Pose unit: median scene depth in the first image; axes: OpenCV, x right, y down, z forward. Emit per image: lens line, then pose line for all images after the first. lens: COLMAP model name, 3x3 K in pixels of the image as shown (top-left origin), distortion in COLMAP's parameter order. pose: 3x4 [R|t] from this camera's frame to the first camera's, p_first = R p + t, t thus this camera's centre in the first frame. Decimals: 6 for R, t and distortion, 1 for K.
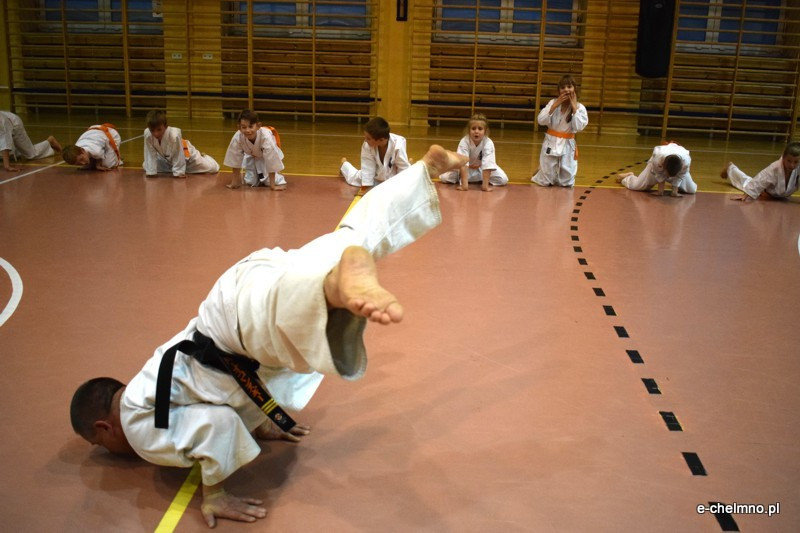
lens RADIAL K [[829.4, 0, 400.0], [0, 829.4, 266.5], [0, 0, 1]] dist [-0.079210, 0.012989]
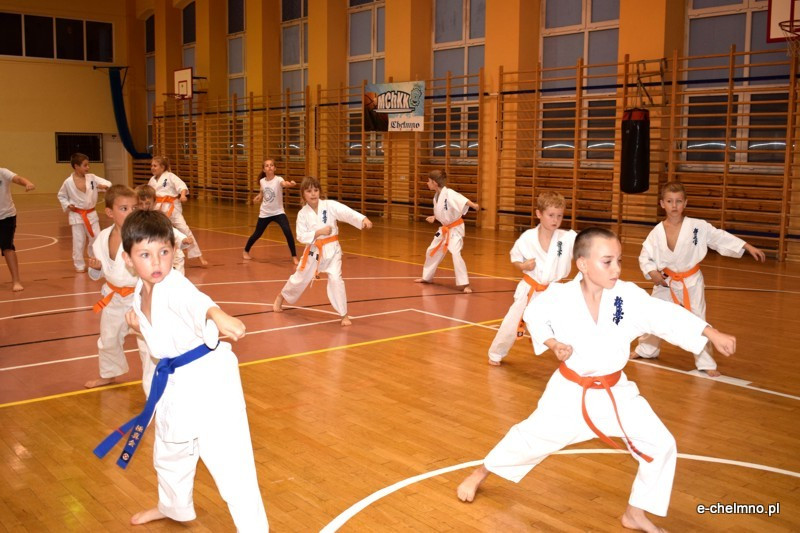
lens RADIAL K [[829.4, 0, 400.0], [0, 829.4, 266.5], [0, 0, 1]] dist [-0.079210, 0.012989]
pose [[0.682723, 0.073899, -0.726931, 0.868898], [-0.193335, 0.977684, -0.082187, 0.024618], [0.704635, 0.196652, 0.681775, 0.010224]]
